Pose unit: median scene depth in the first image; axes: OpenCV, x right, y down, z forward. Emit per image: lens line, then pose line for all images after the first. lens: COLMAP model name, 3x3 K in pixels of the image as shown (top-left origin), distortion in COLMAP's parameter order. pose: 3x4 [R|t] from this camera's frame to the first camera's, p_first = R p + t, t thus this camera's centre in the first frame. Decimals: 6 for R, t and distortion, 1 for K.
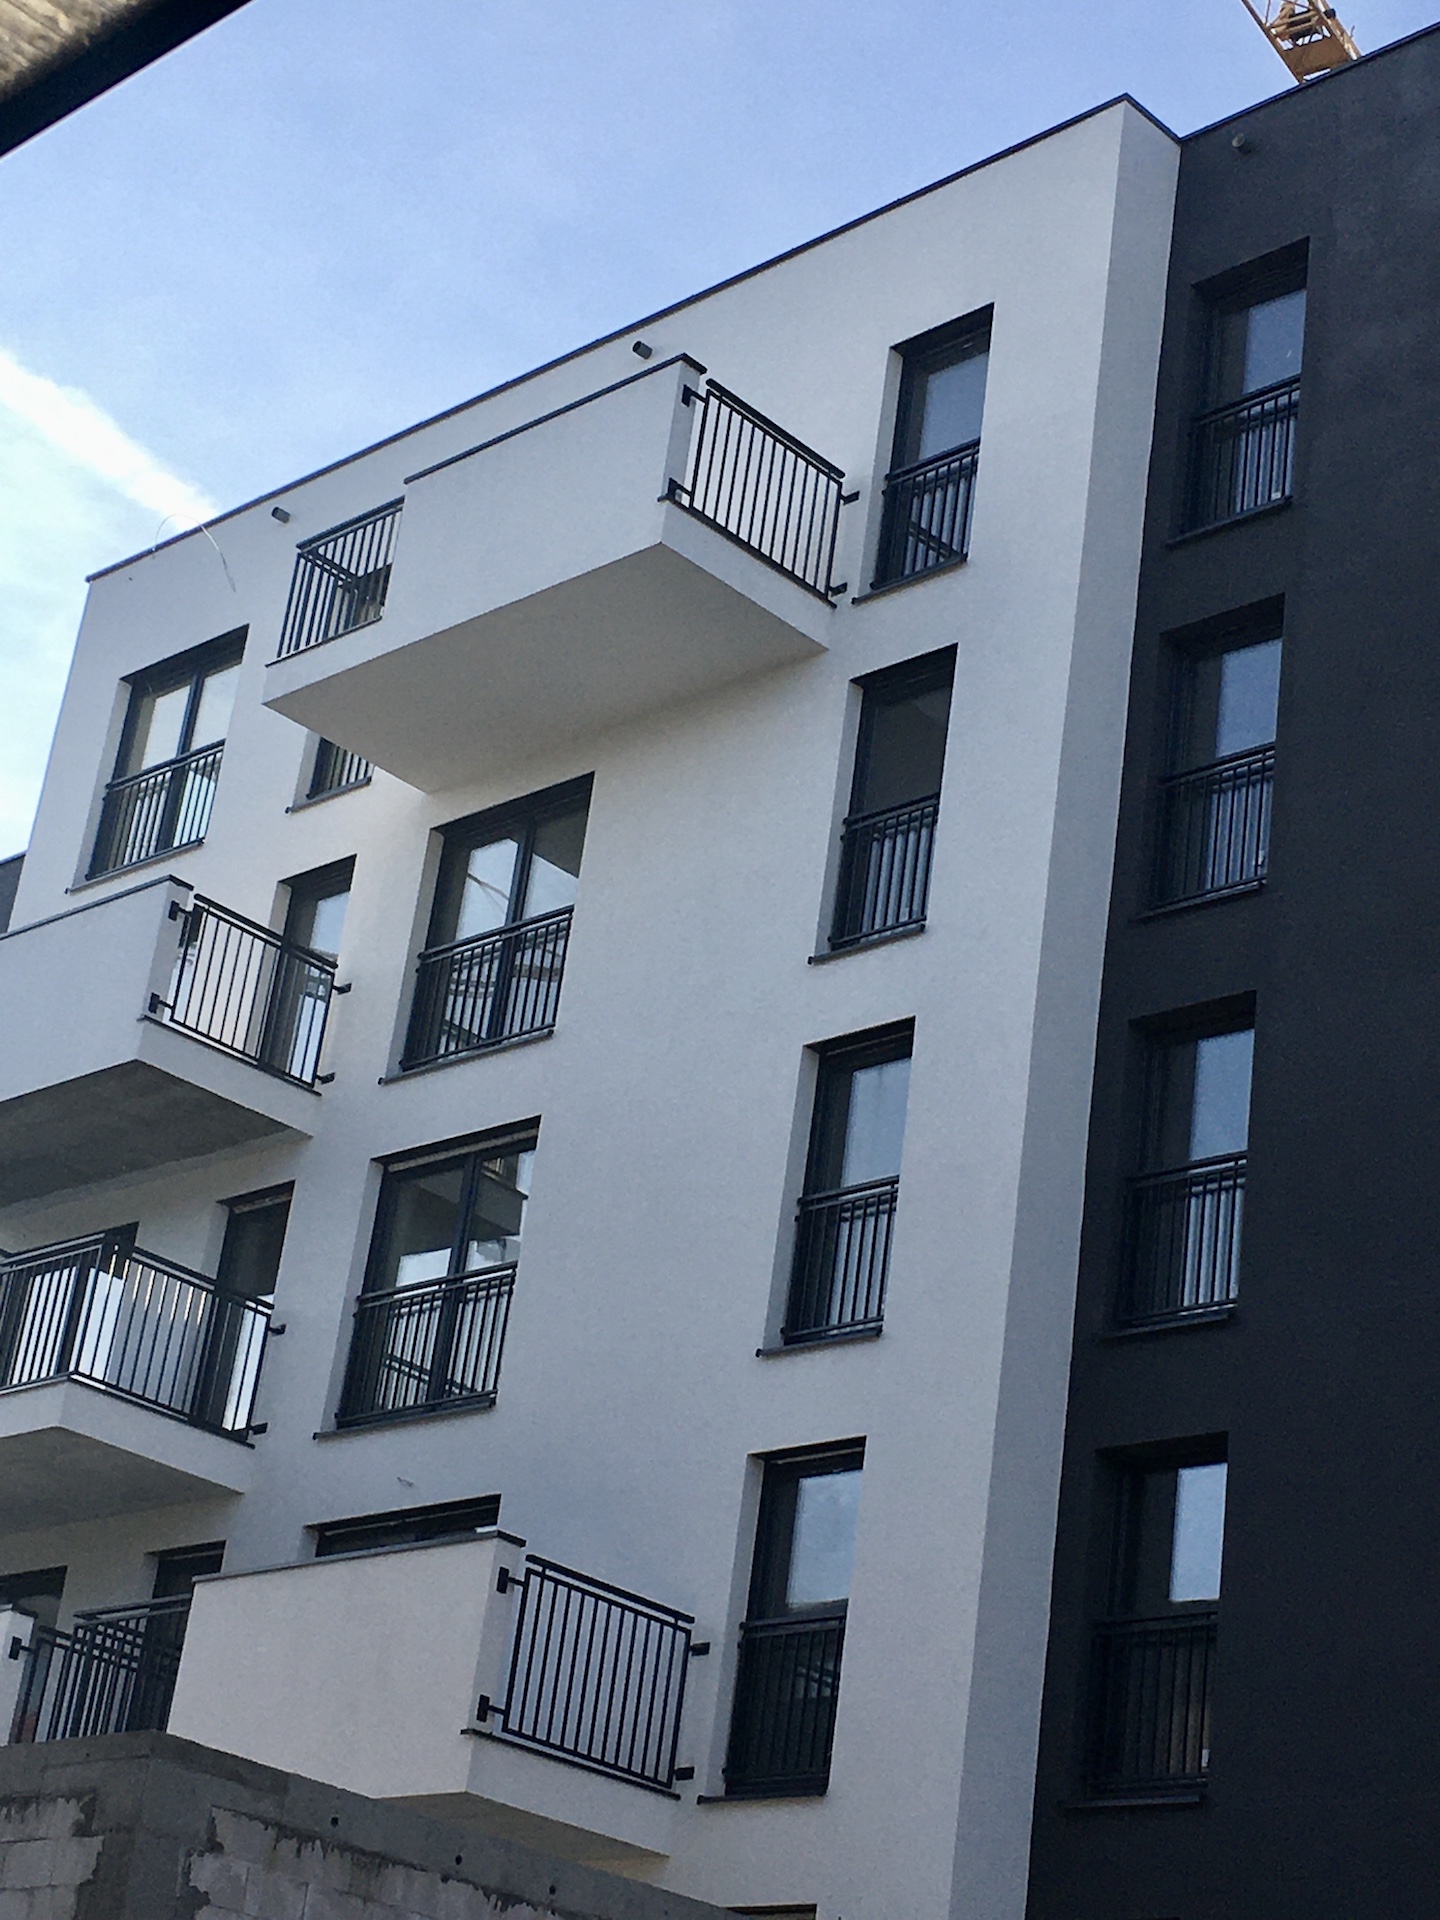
lens RADIAL K [[3516.3, 0, 720.0], [0, 3516.3, 960.0], [0, 0, 1]] dist [0.019943, 0.227578]
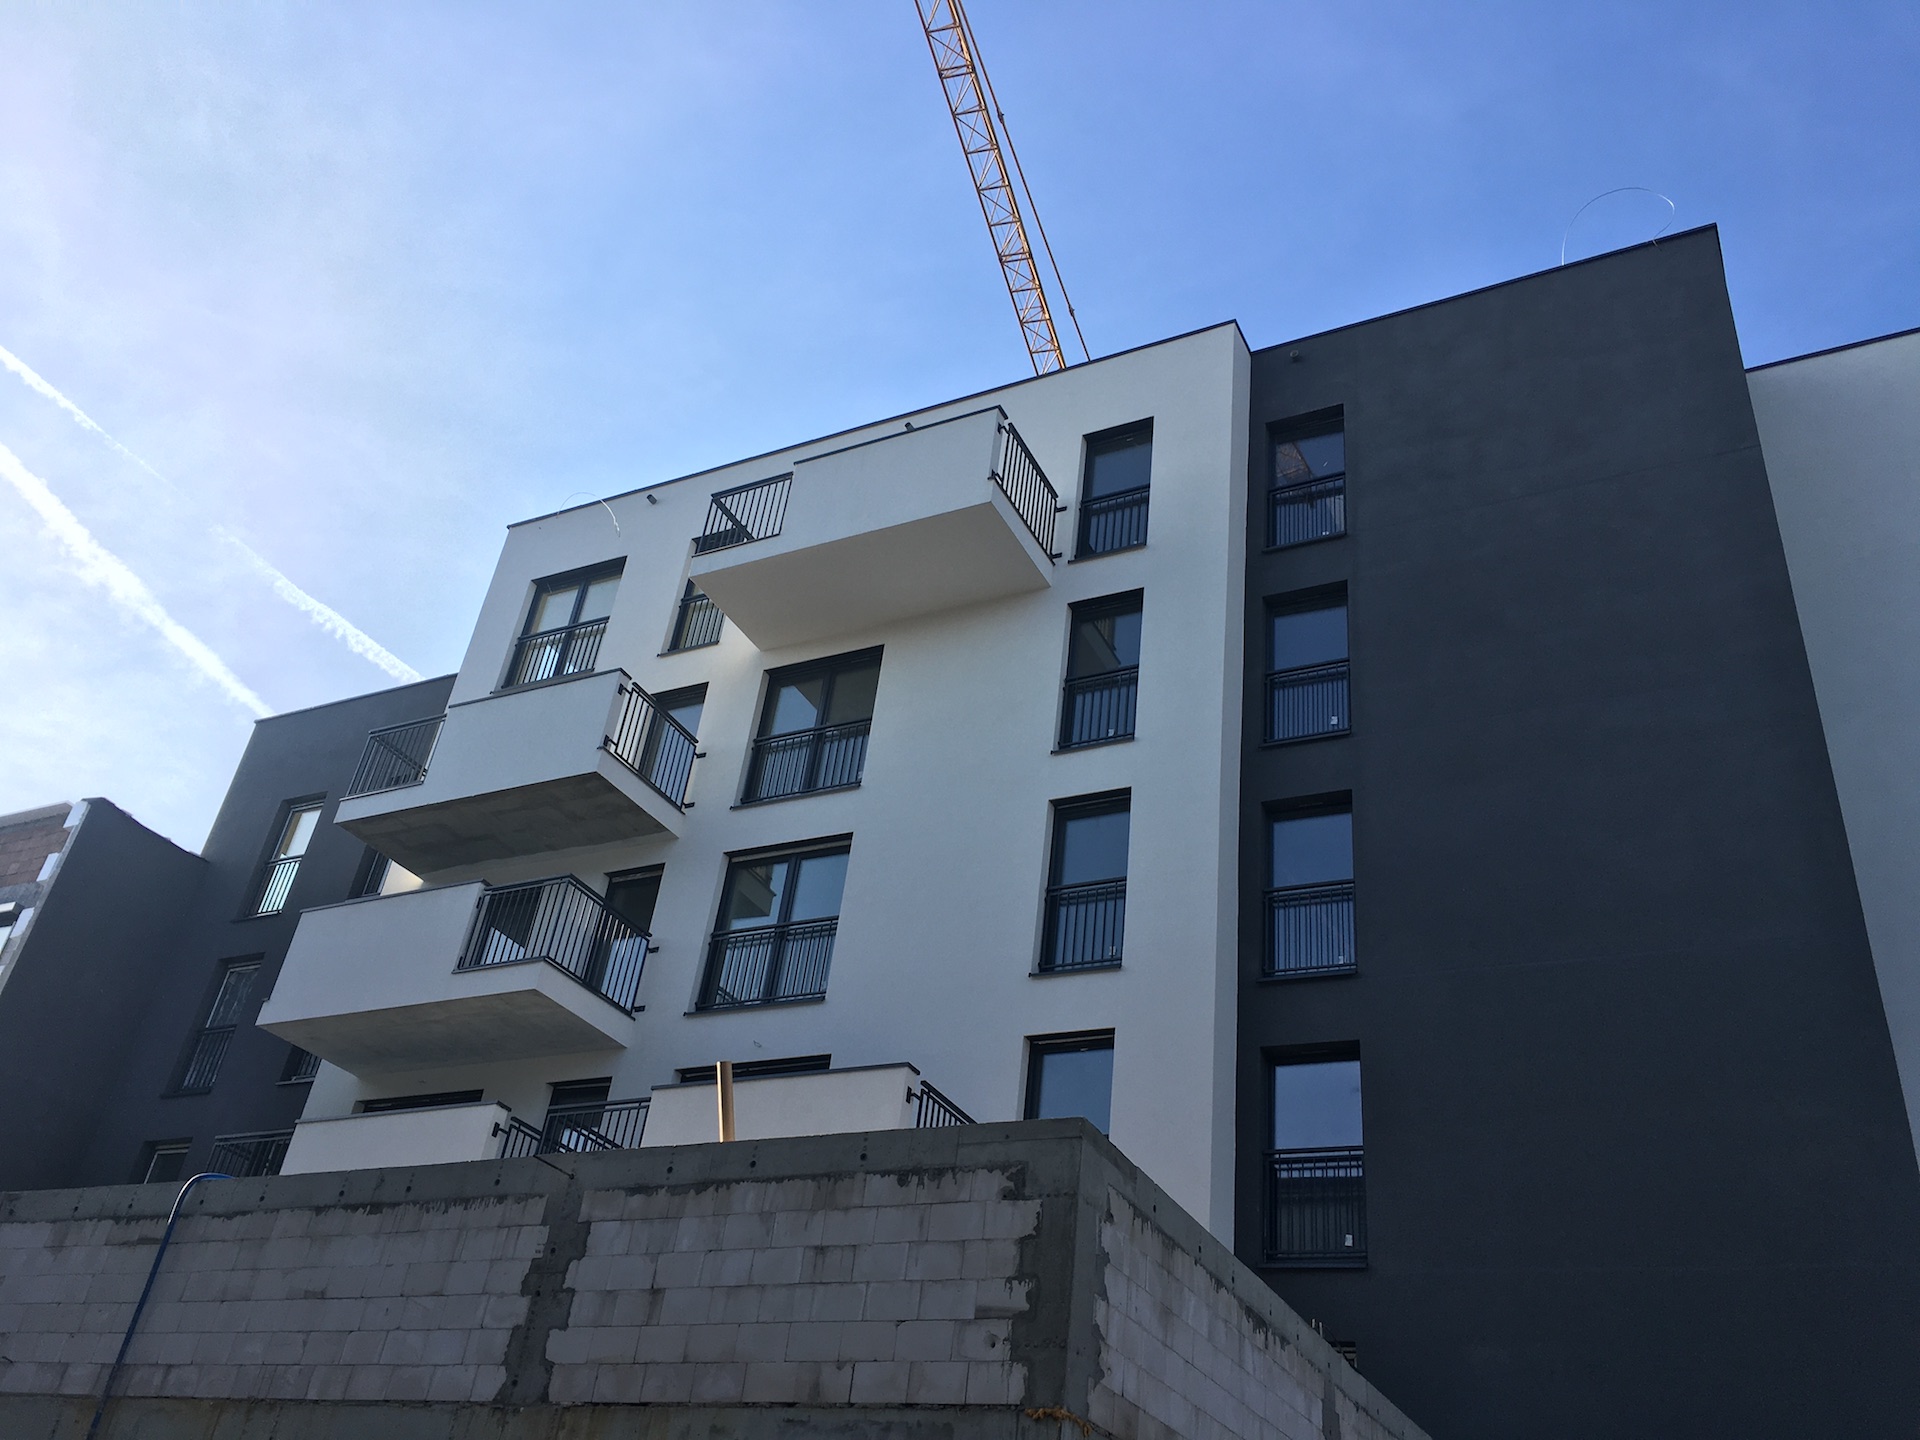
lens RADIAL K [[1615.5, 0, 960.0], [0, 1615.5, 720.0], [0, 0, 1]] dist [0.064594, -0.094454]
pose [[0.957895, 0.144045, 0.248370, -0.198101], [-0.113500, 0.984560, -0.133268, 0.087295], [-0.263732, 0.099467, 0.959454, 0.240359]]
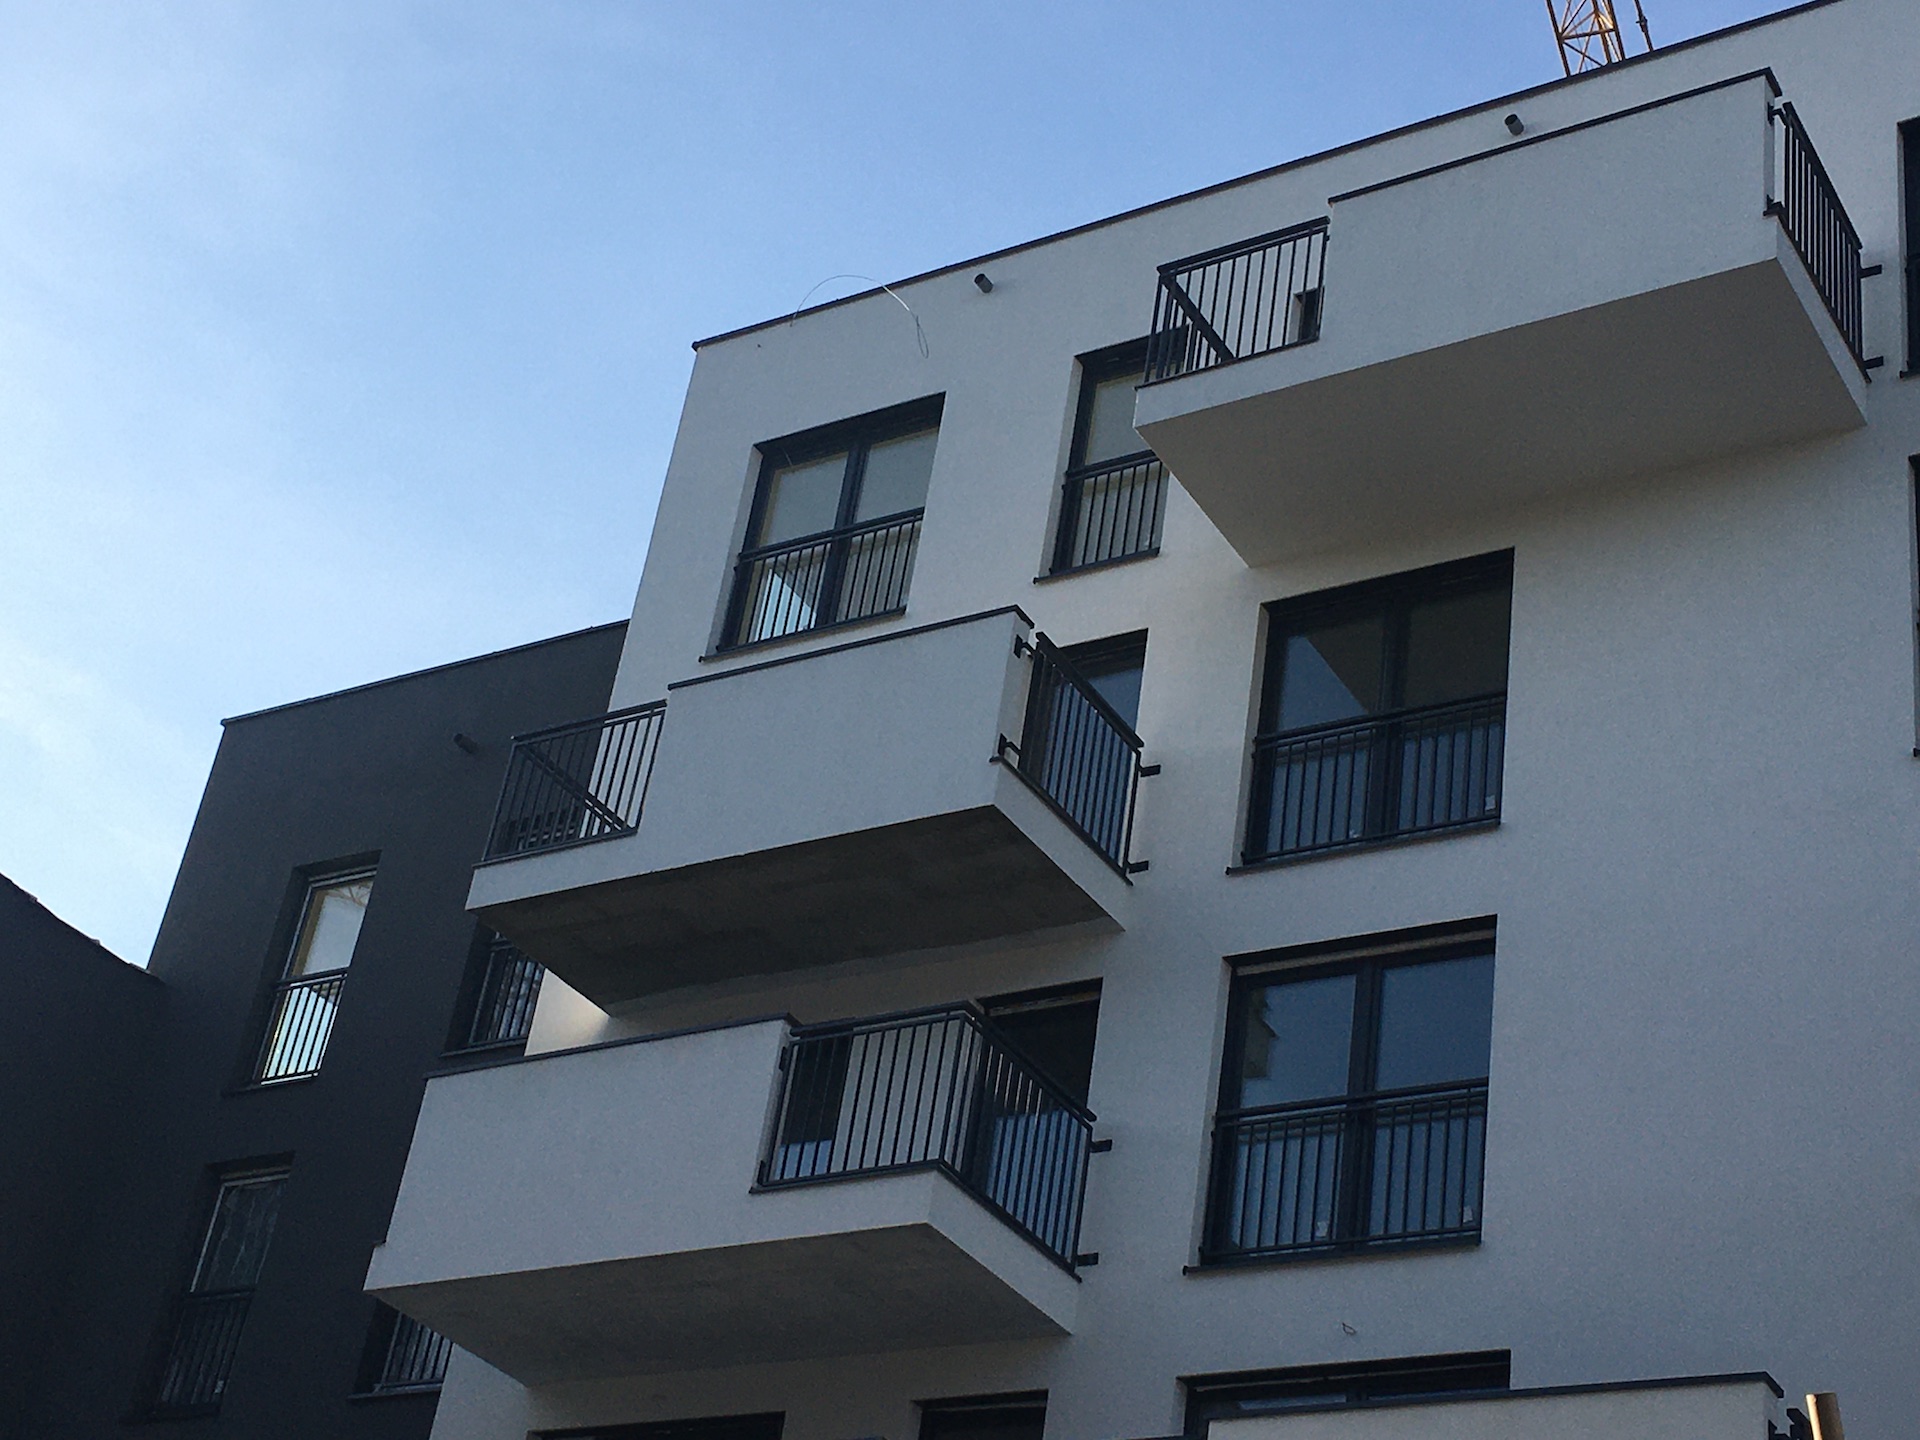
lens RADIAL K [[3026.6, 0, 960.0], [0, 3026.6, 720.0], [0, 0, 1]] dist [0.038282, 0.085647]
pose [[0.977760, 0.123421, 0.169564, -0.305636], [-0.104409, 0.987649, -0.116826, 0.095912], [-0.181888, 0.096524, 0.978570, 0.292811]]
